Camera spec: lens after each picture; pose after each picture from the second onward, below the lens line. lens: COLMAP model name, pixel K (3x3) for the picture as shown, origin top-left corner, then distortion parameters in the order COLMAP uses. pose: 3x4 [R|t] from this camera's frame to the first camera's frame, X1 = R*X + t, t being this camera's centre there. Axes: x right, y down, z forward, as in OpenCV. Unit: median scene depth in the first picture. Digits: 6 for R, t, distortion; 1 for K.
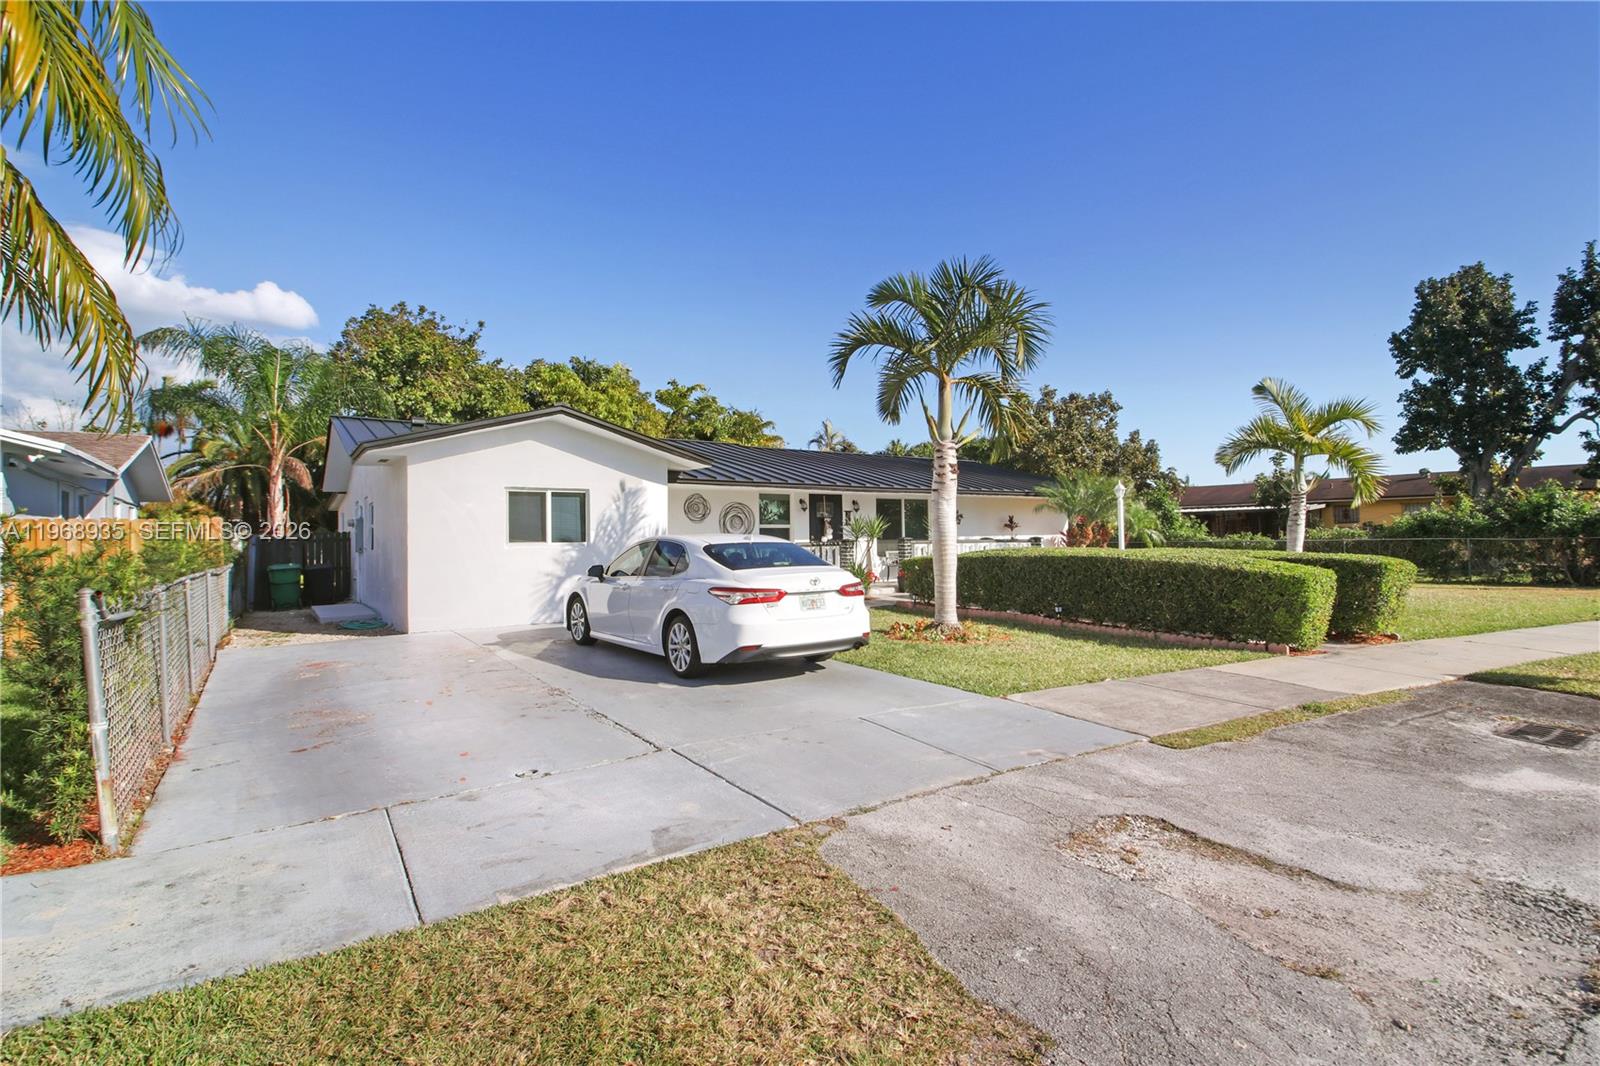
lens RADIAL K [[754.6, 0, 800.0], [0, 754.6, 533.0], [0, 0, 1]] dist [-0.005343, -0.000945]
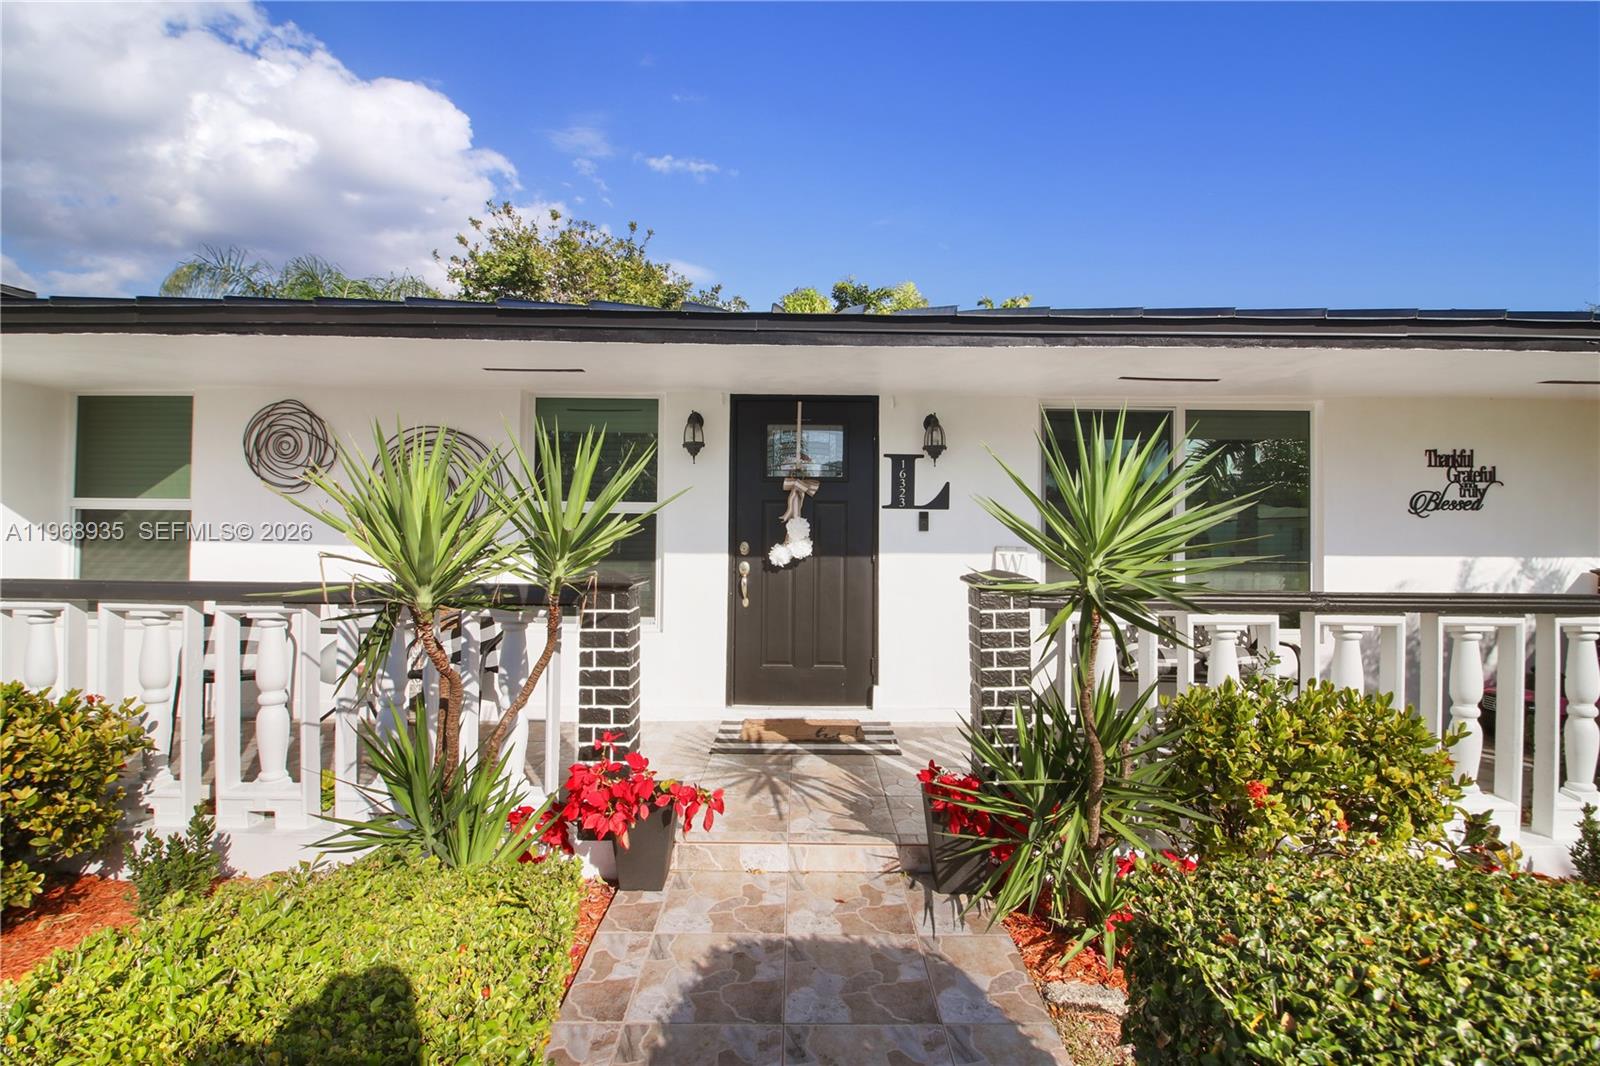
lens RADIAL K [[719.0, 0, 800.0], [0, 719.0, 533.0], [0, 0, 1]] dist [0.000128, -0.012800]
pose [[0.823627, 0.026264, -0.566524, 0.269350], [-0.015834, 0.999603, 0.023322, -0.009431], [0.566911, -0.010238, 0.823715, 1.139531]]
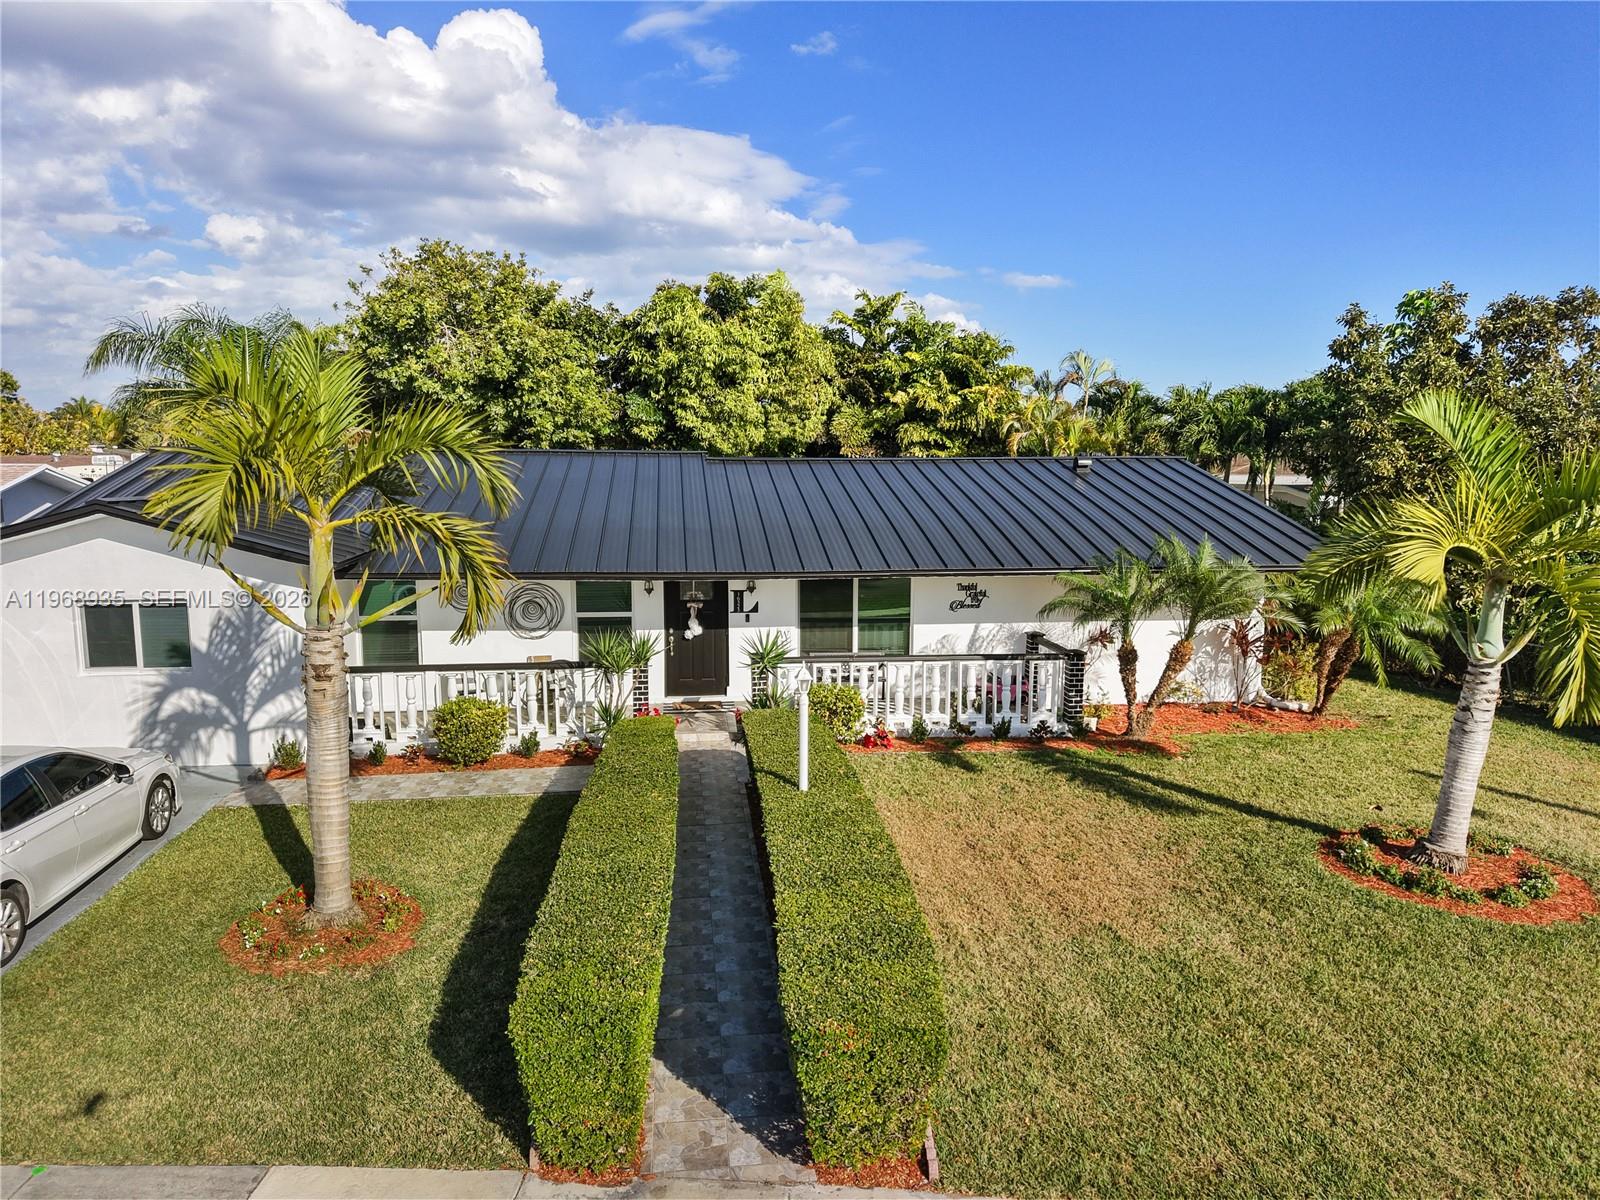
lens RADIAL K [[1060.9, 0, 794.4], [0, 1060.9, 629.0], [0, 0, 1]] dist [0.037940, -0.035538]
pose [[0.884549, 0.091104, -0.457463, 0.769633], [-0.010525, 0.984389, 0.175691, -0.229892], [0.466328, -0.150593, 0.871700, 0.356543]]
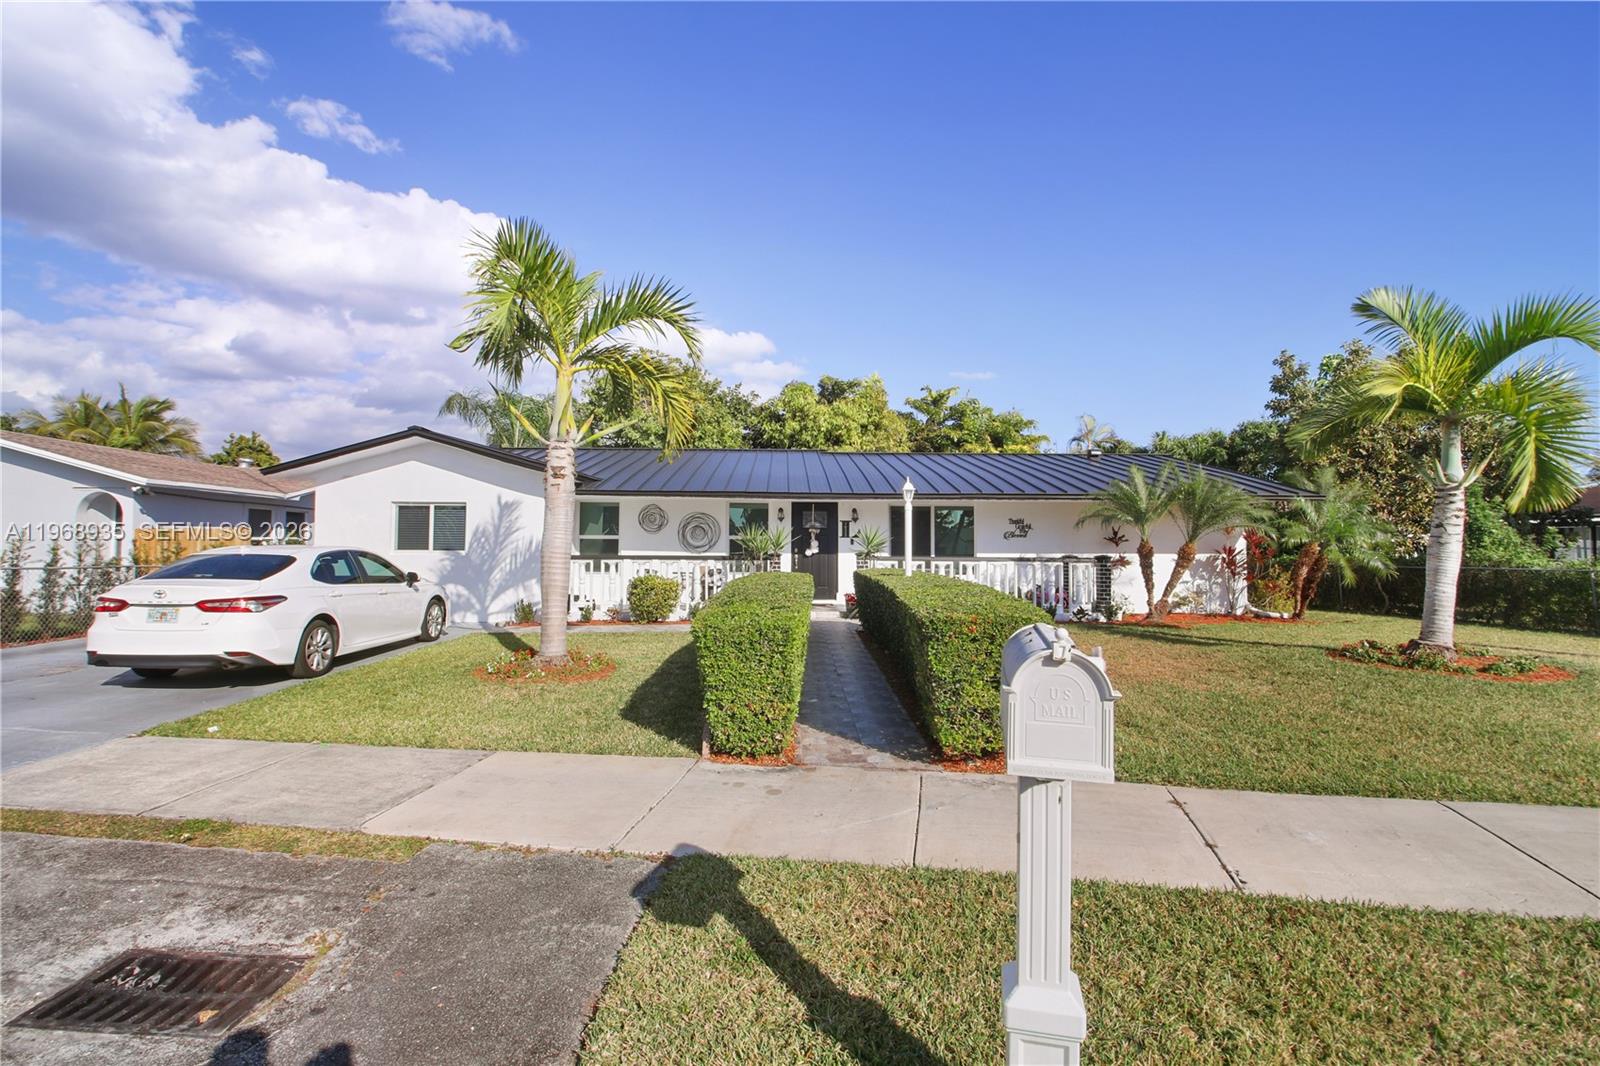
lens RADIAL K [[745.0, 0, 800.0], [0, 745.0, 533.0], [0, 0, 1]] dist [0.005121, -0.017743]
pose [[0.837998, 0.004484, -0.545655, 0.728522], [-0.011841, 0.999880, -0.009968, -0.008760], [0.545545, 0.014815, 0.837951, 0.373189]]
